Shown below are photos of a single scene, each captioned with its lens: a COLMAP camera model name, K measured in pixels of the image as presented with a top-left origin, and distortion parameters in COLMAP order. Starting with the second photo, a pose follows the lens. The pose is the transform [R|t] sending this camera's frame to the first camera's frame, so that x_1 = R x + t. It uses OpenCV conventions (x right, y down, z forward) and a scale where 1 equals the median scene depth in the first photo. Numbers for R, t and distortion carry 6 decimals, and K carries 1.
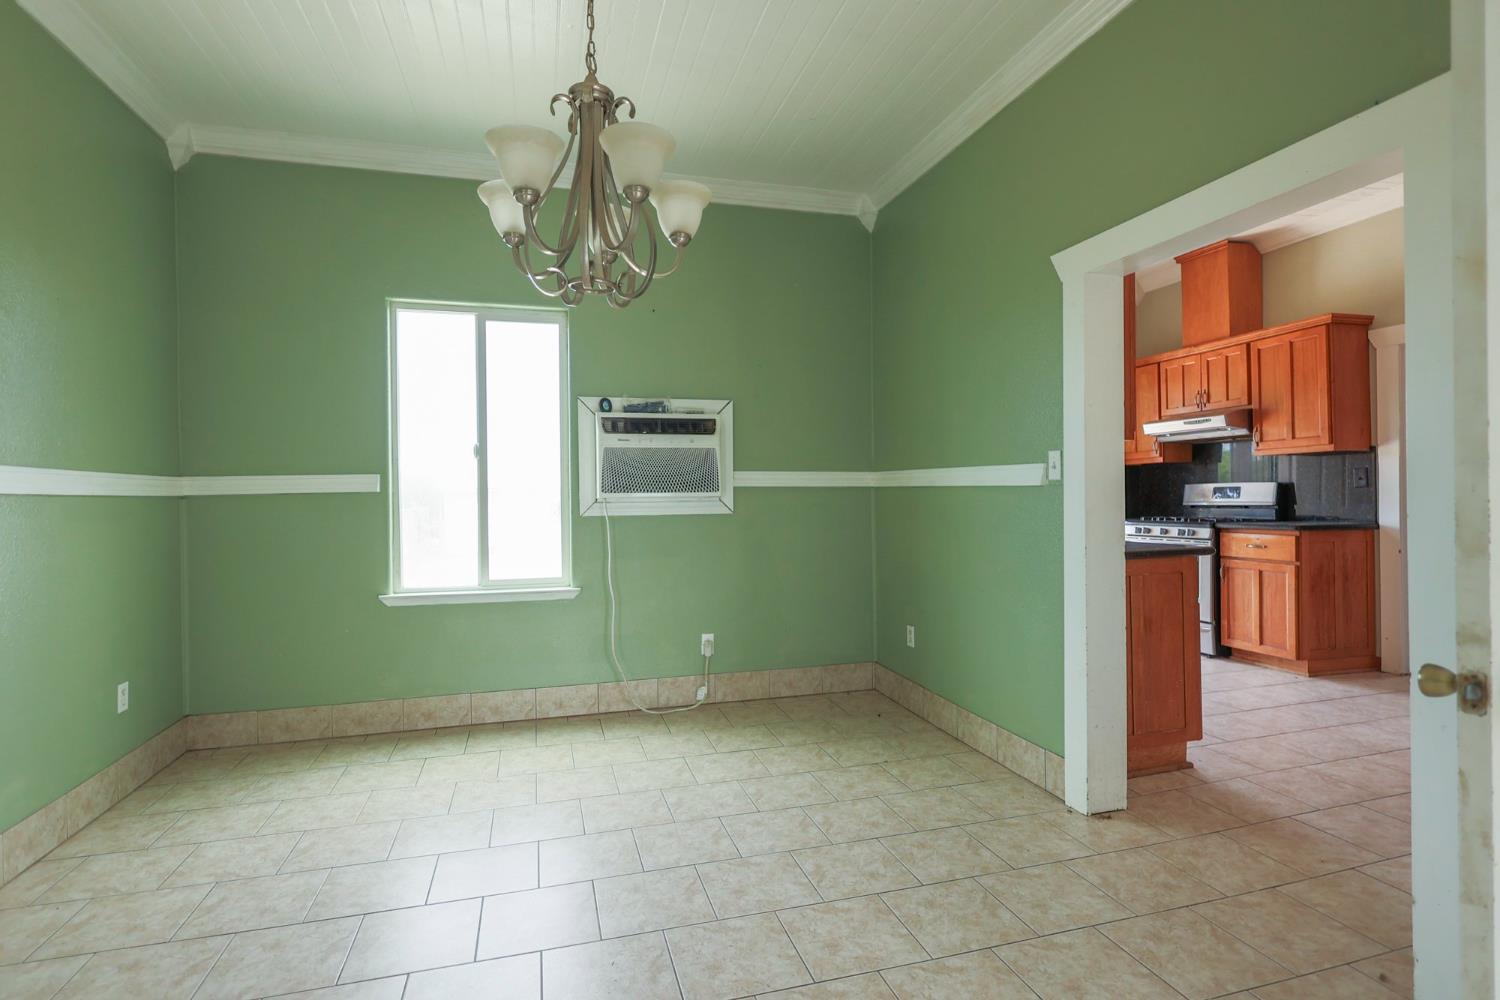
lens RADIAL K [[734.9, 0, 747.1], [0, 734.9, 496.7], [0, 0, 1]] dist [-0.005639, -0.000363]
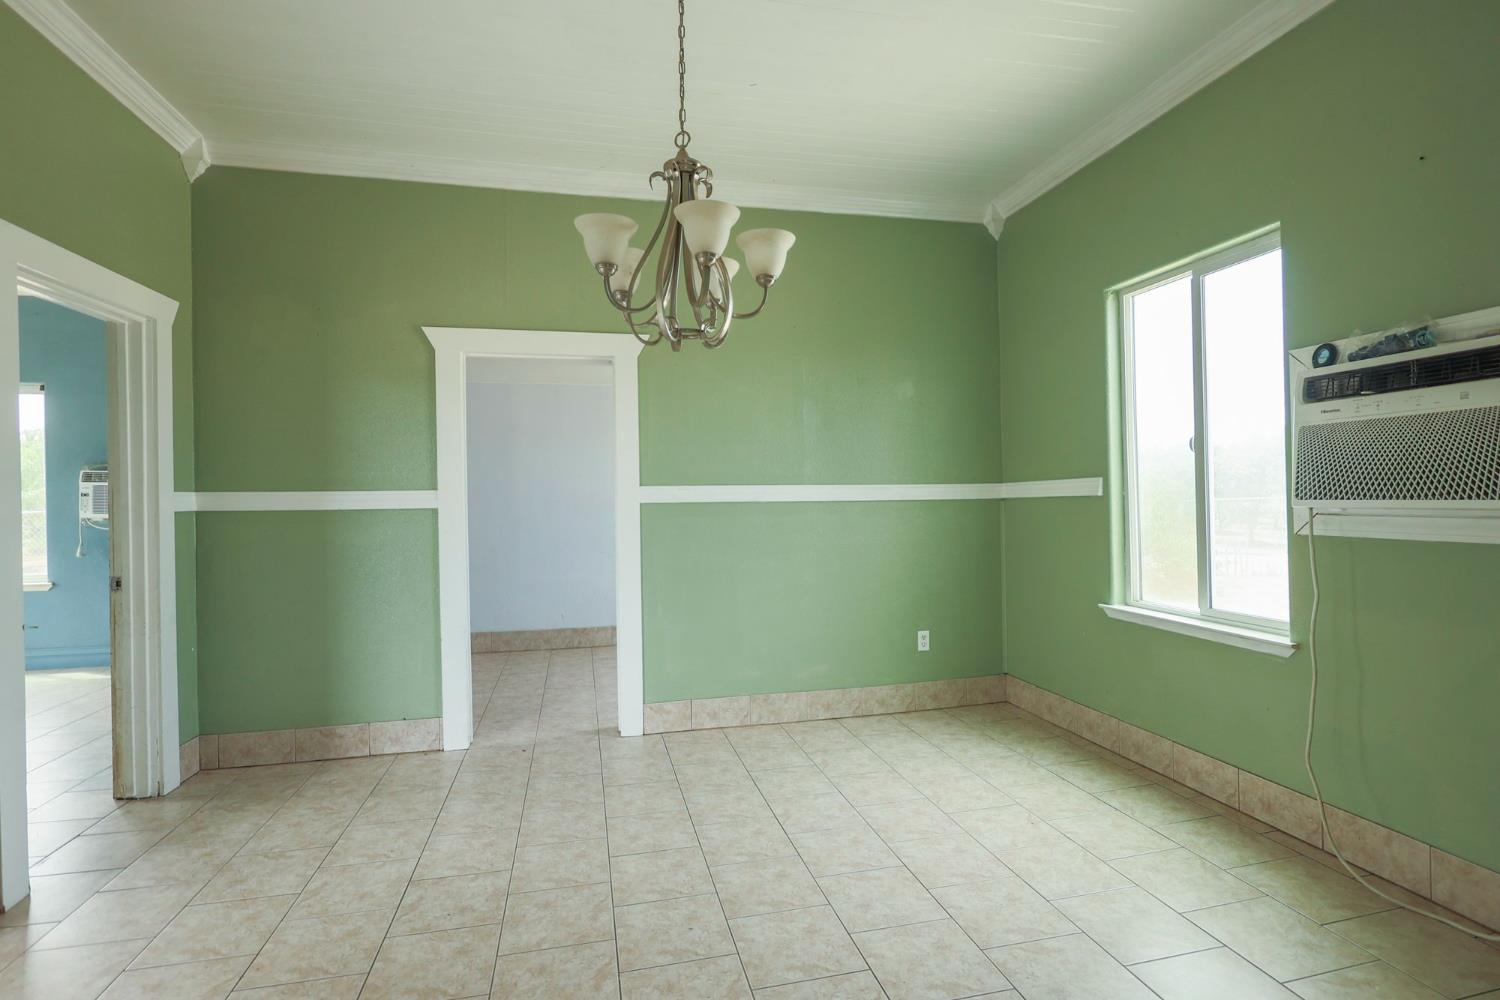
lens RADIAL K [[734.9, 0, 749.6], [0, 734.9, 498.5], [0, 0, 1]] dist [-0.005639, -0.000363]
pose [[-0.049000, 0.012636, -0.998719, 0.504306], [0.014029, 0.999830, 0.011962, -0.021907], [0.998700, -0.013425, -0.049169, 0.623233]]
